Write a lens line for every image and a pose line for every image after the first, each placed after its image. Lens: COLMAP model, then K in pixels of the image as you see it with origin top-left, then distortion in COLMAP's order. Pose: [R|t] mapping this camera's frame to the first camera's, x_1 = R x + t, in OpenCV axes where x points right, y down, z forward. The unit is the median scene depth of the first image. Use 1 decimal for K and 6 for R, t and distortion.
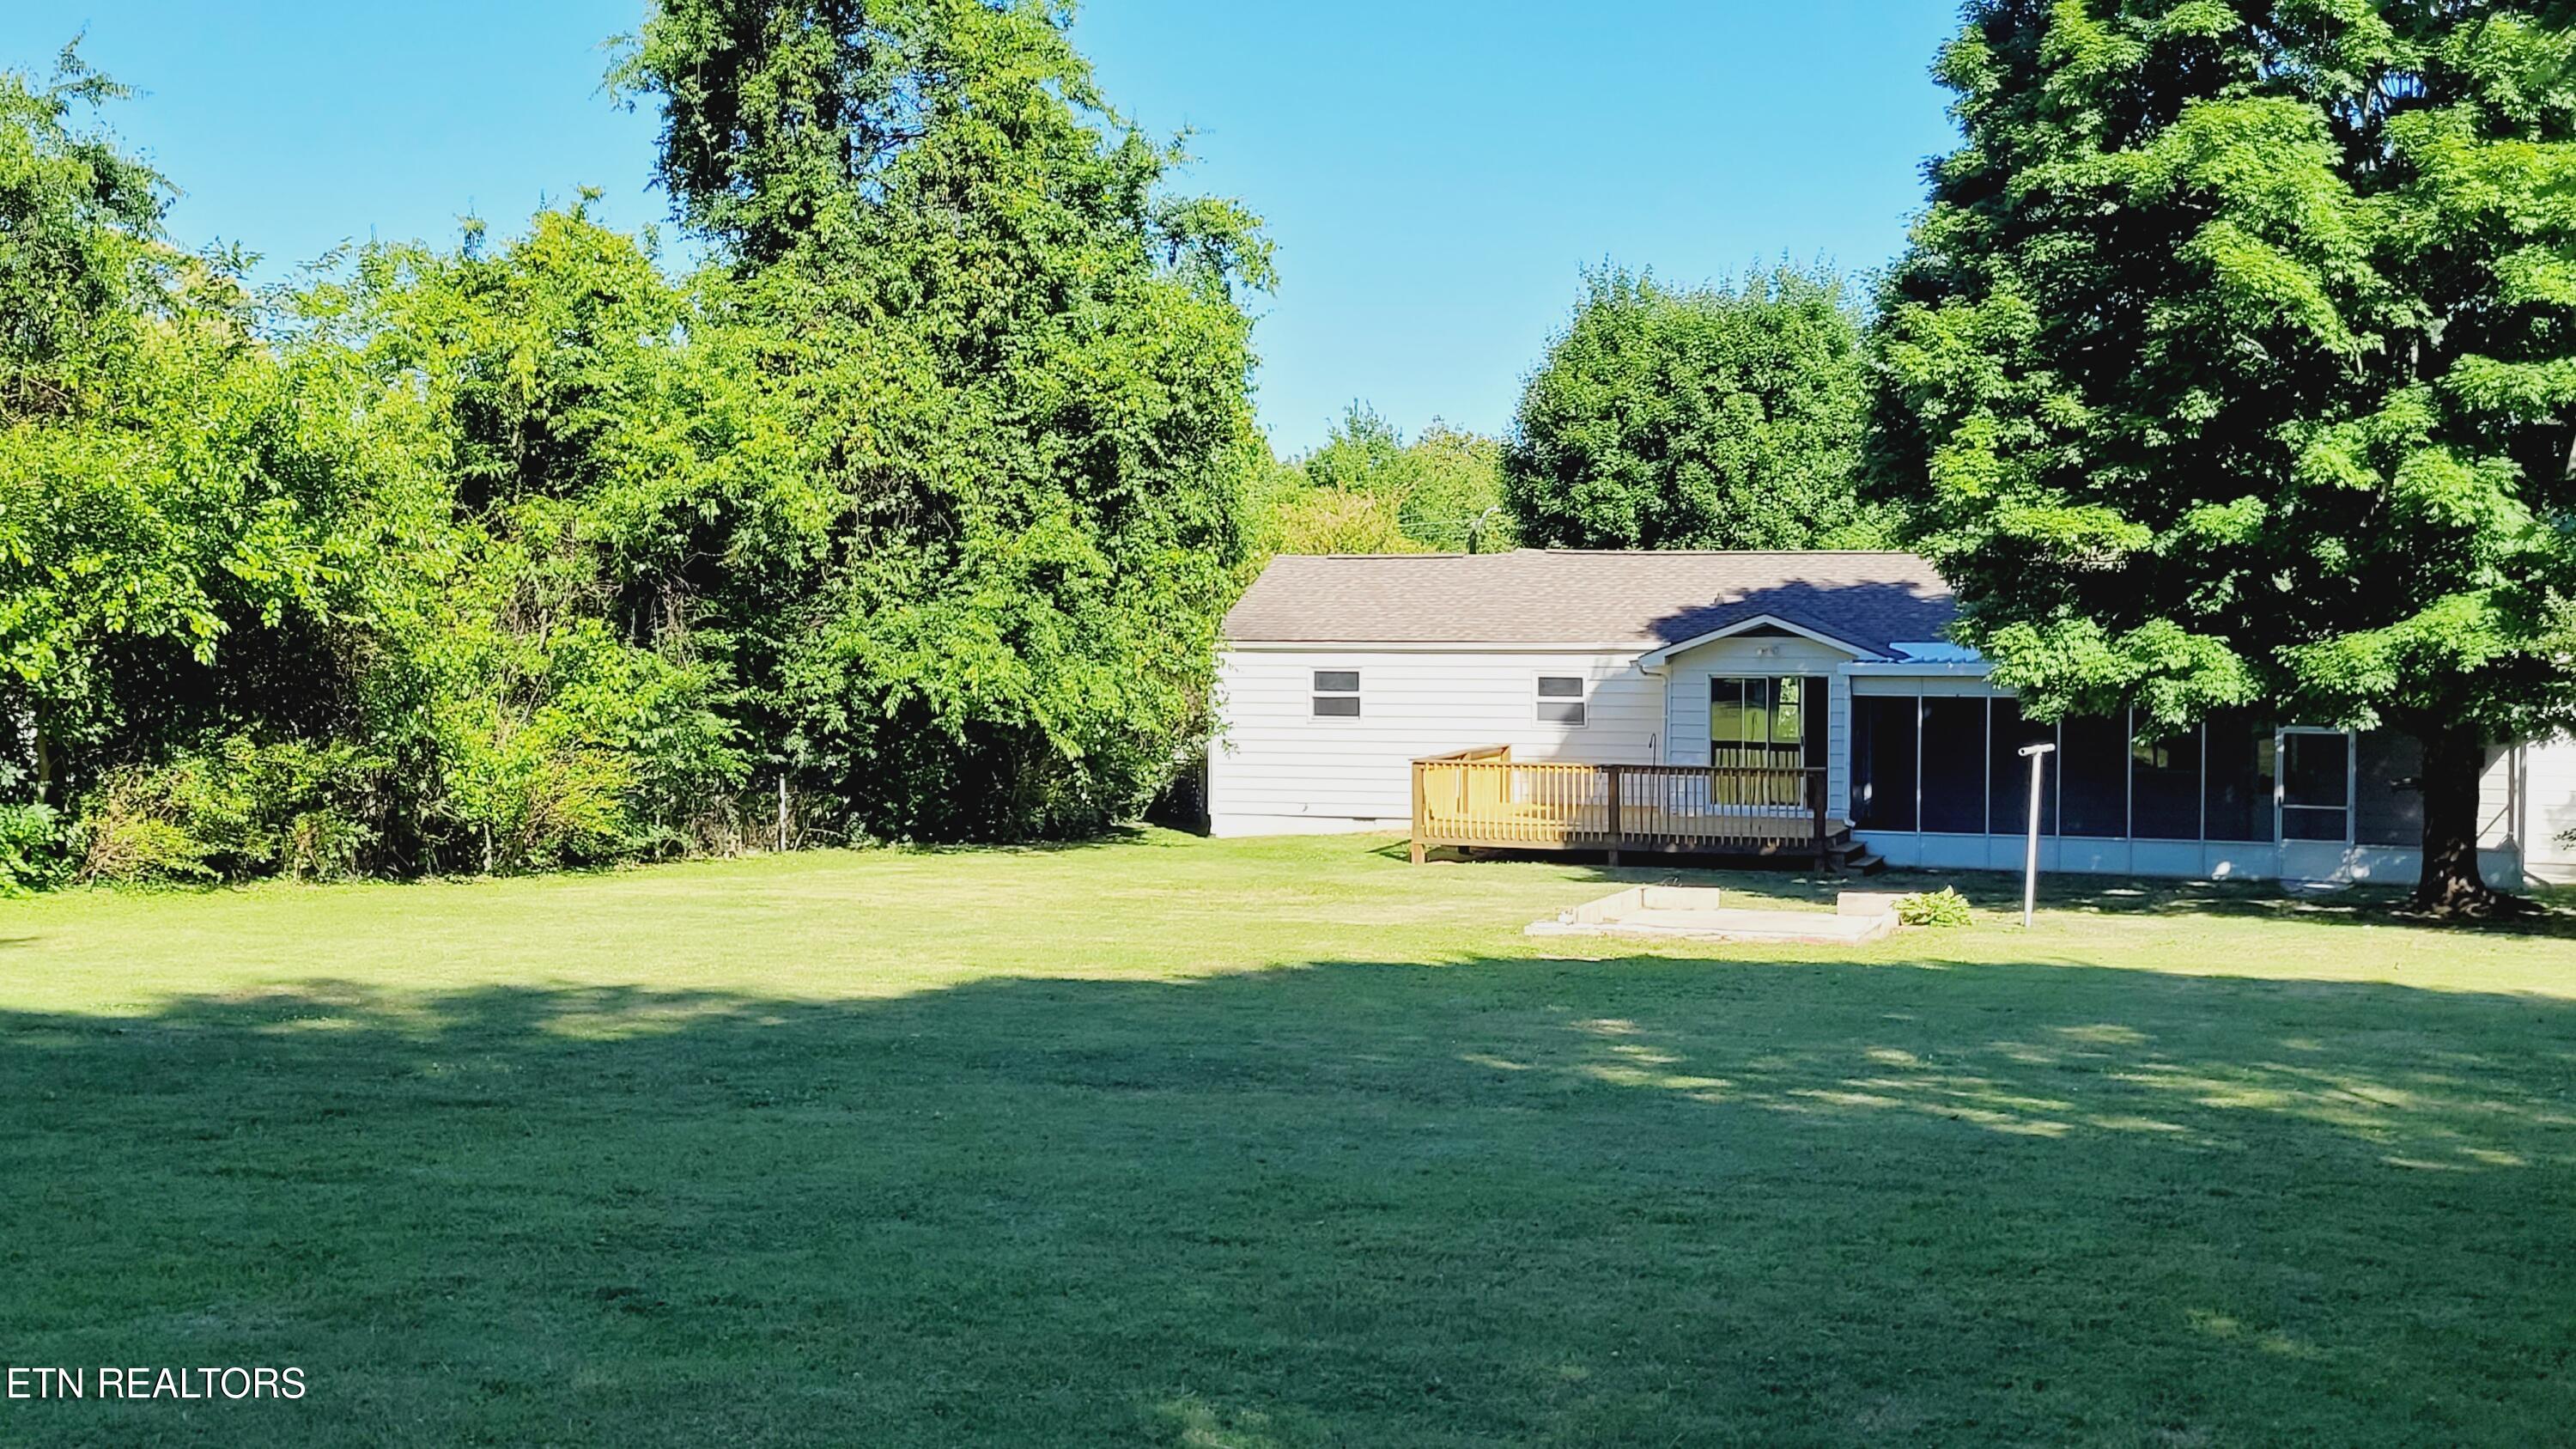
lens RADIAL K [[3106.5, 0, 1288.0], [0, 3106.5, 724.5], [0, 0, 1]] dist [0.120513, -0.198162]
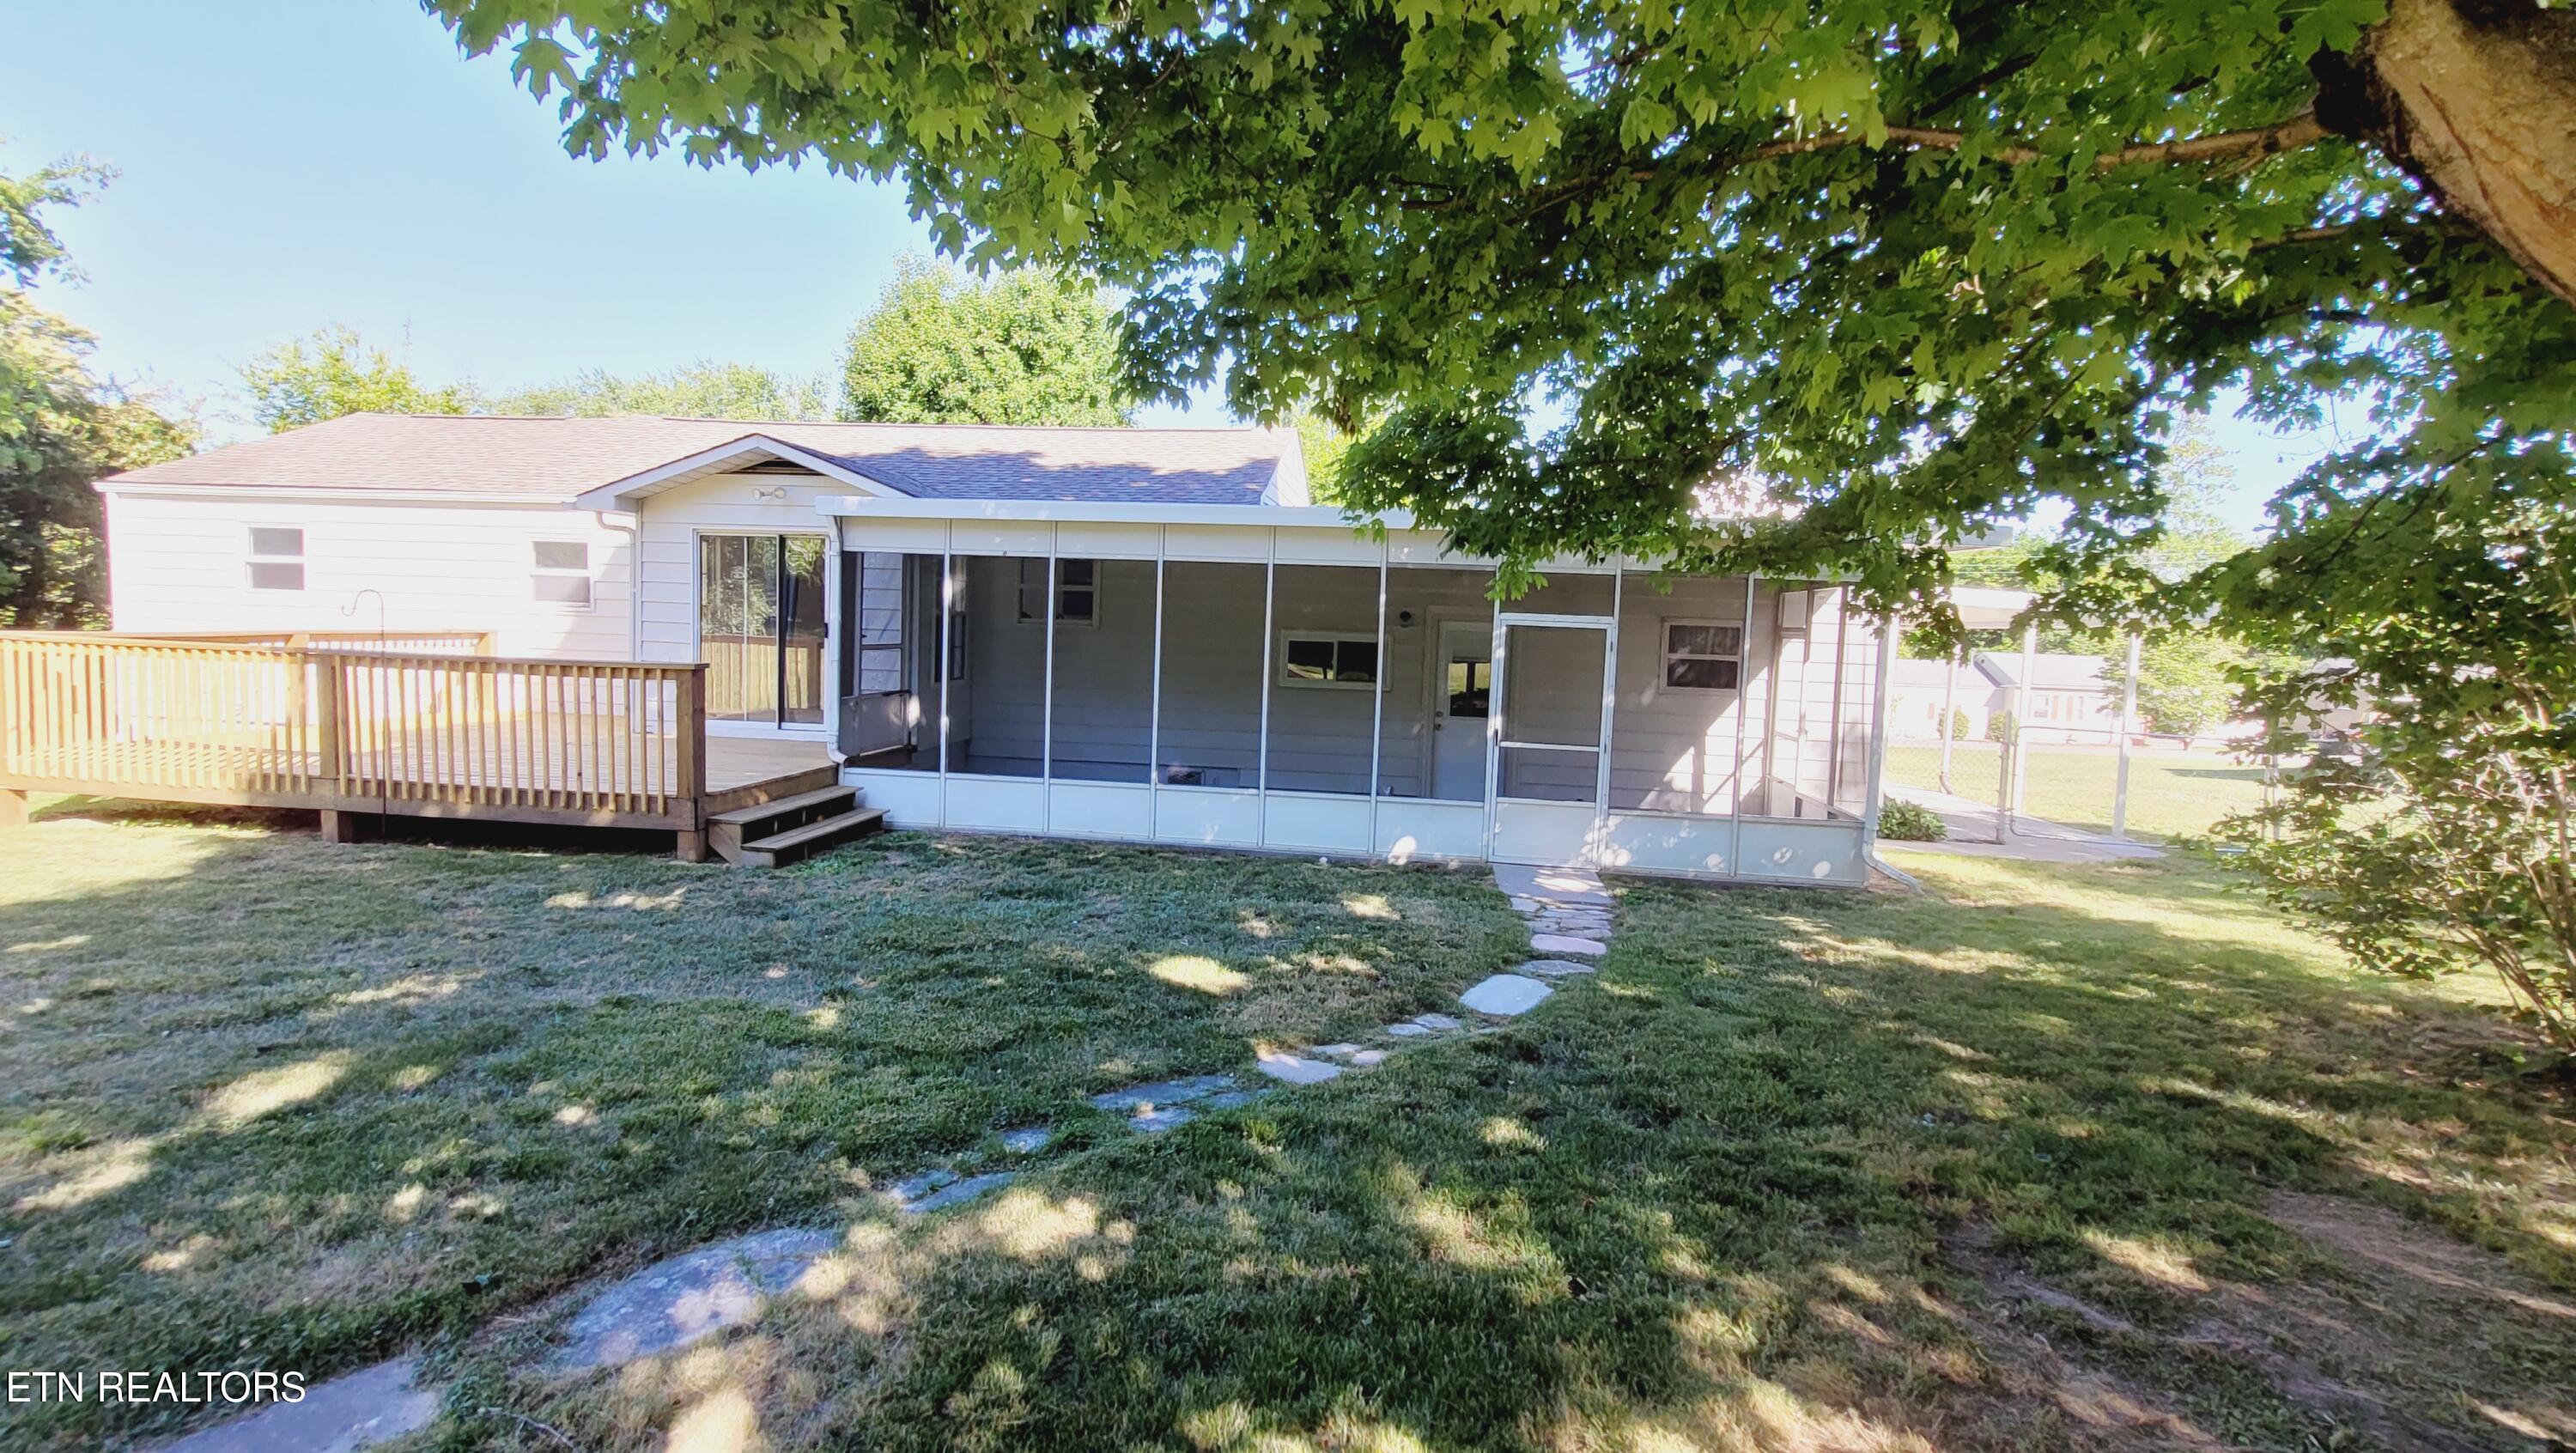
lens RADIAL K [[1066.9, 0, 1288.0], [0, 1066.9, 726.5], [0, 0, 1]] dist [0.015379, 0.000003]
pose [[0.978584, 0.013024, 0.205436, 0.225489], [-0.024885, 0.998162, 0.055259, 0.011345], [-0.204339, -0.059188, 0.977109, 0.775094]]
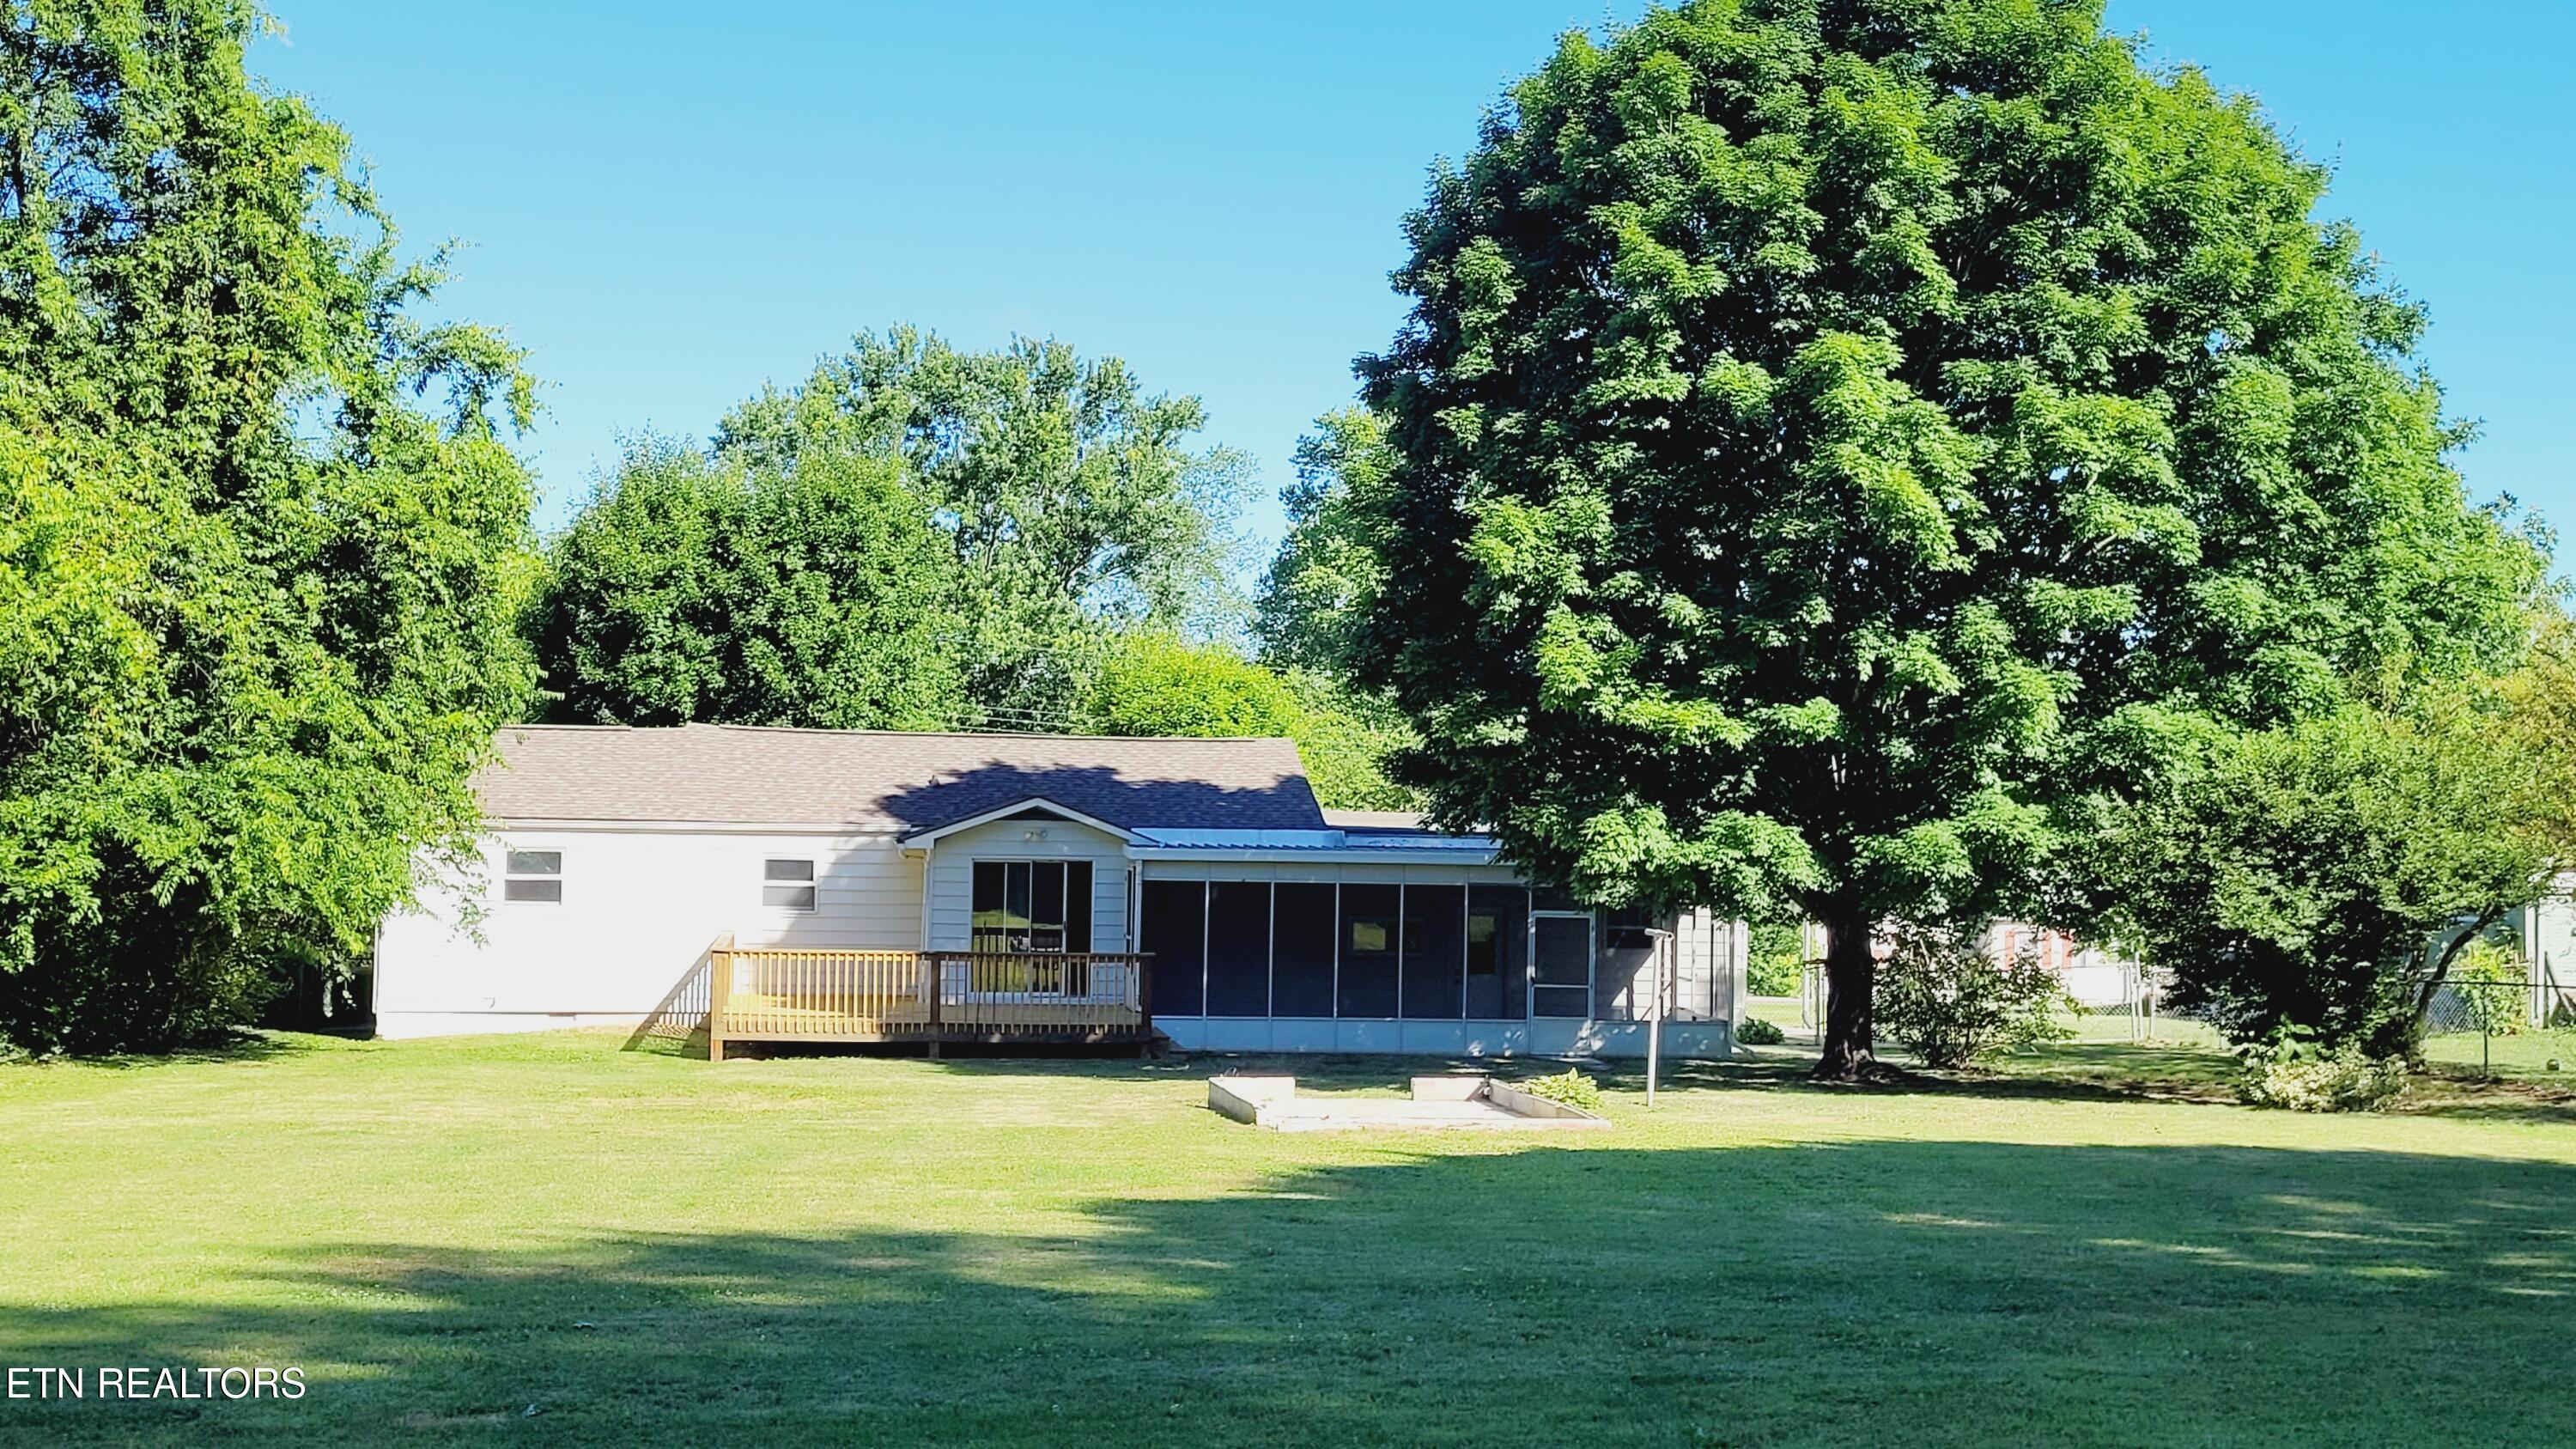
lens RADIAL K [[3106.5, 0, 1288.0], [0, 3106.5, 724.5], [0, 0, 1]] dist [0.120513, -0.198162]
pose [[0.869119, 0.029281, 0.493736, -0.272697], [0.000943, 0.998146, -0.060856, 0.001598], [-0.494602, 0.053356, 0.867480, 0.110443]]
